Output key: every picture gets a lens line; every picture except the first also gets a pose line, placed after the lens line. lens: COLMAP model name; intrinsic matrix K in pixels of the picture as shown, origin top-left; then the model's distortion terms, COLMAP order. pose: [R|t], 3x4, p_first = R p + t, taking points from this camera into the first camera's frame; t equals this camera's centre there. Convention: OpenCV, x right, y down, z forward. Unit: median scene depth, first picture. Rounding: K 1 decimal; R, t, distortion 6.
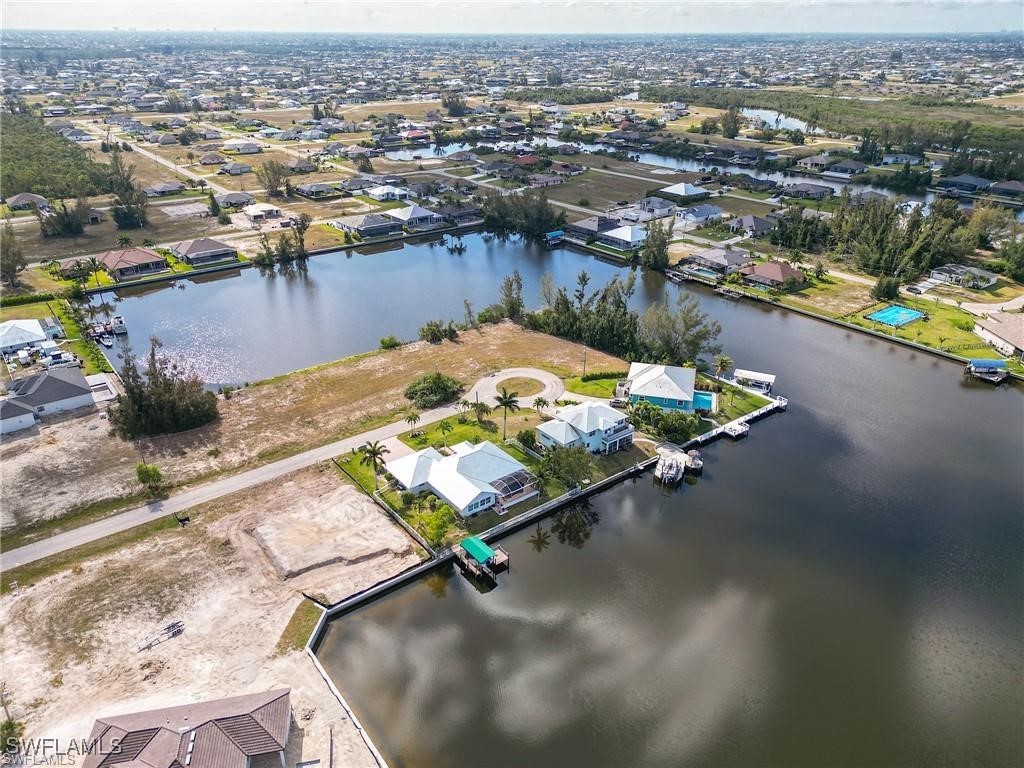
lens RADIAL K [[720.1, 0, 508.7], [0, 720.1, 385.5], [0, 0, 1]] dist [0.079208, -0.085152]
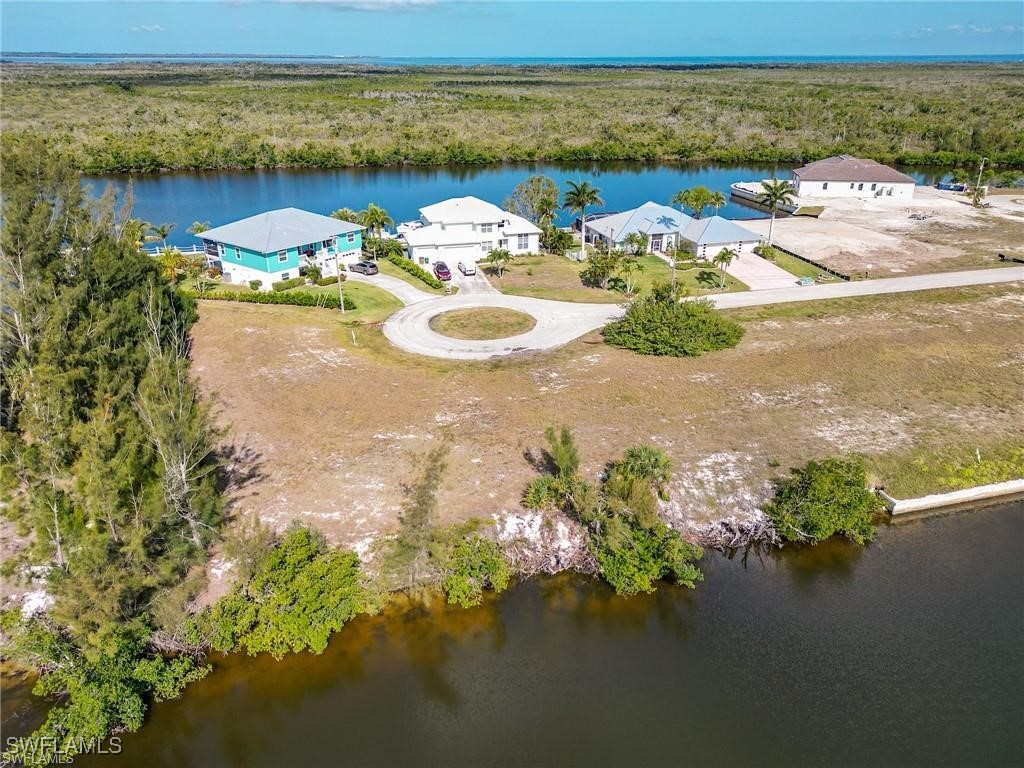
lens RADIAL K [[715.4, 0, 510.1], [0, 715.4, 386.0], [0, 0, 1]] dist [0.064315, -0.062009]
pose [[-0.928572, -0.157099, 0.336265, -0.118219], [0.159758, 0.648596, 0.744178, -0.227771], [-0.335009, 0.744744, -0.577170, 0.945529]]
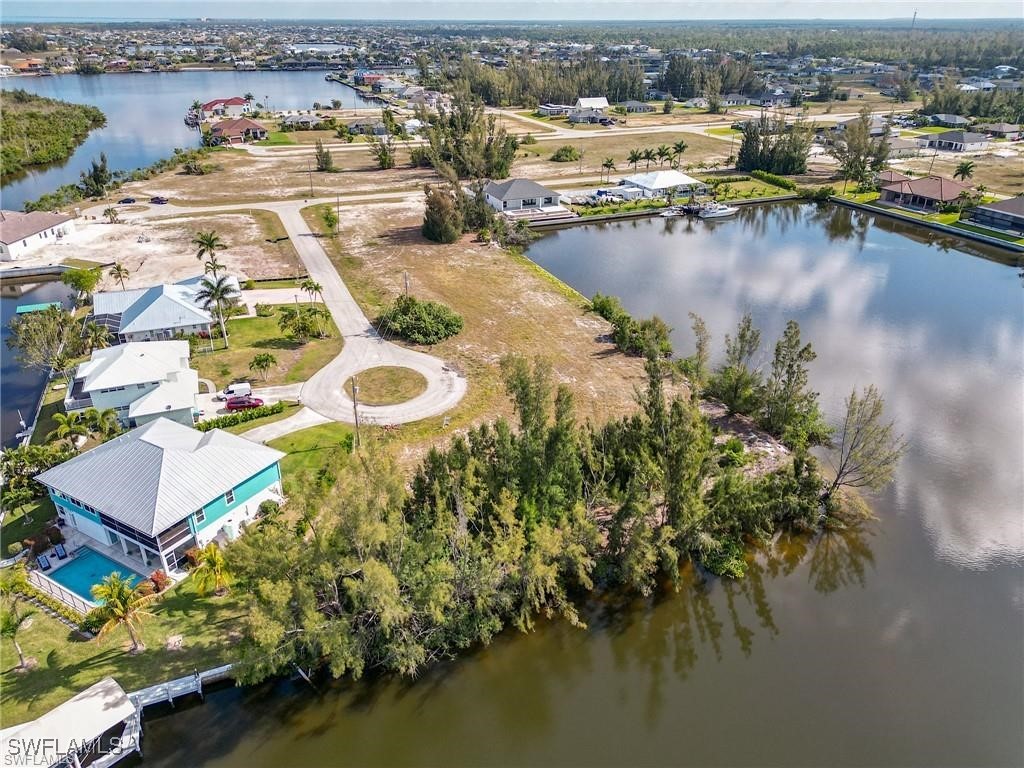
lens RADIAL K [[720.1, 0, 508.4], [0, 720.1, 381.5], [0, 0, 1]] dist [0.077956, -0.077454]
pose [[-0.264025, 0.427973, -0.864367, 0.348515], [-0.424511, 0.753137, 0.502569, -0.236857], [0.866072, 0.499624, -0.017168, 0.799684]]
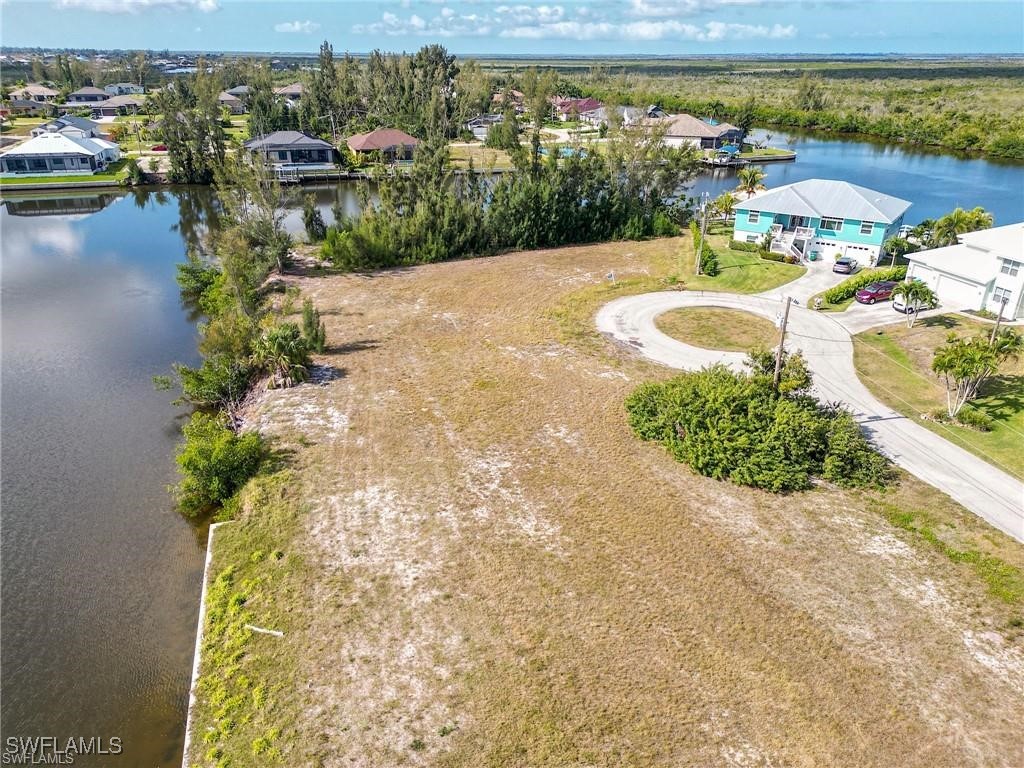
lens RADIAL K [[712.9, 0, 509.0], [0, 712.9, 386.3], [0, 0, 1]] dist [0.077115, -0.075512]
pose [[0.346969, -0.393100, 0.851519, -0.255396], [0.406145, 0.881352, 0.241380, -0.076675], [-0.845375, 0.262089, 0.465458, 0.680032]]
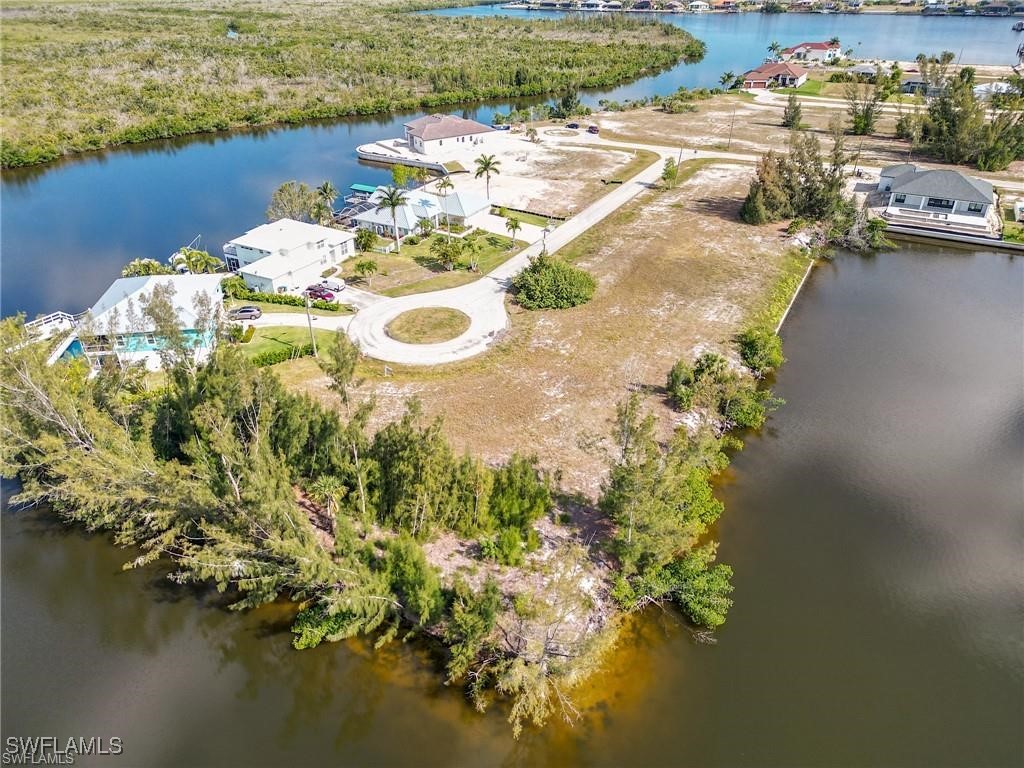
lens RADIAL K [[714.7, 0, 510.6], [0, 714.7, 381.5], [0, 0, 1]] dist [0.055560, -0.040655]
pose [[-0.914131, 0.205354, -0.349562, 0.118698], [-0.176412, 0.574835, 0.799026, -0.315357], [0.365024, 0.792082, -0.489248, 0.976160]]
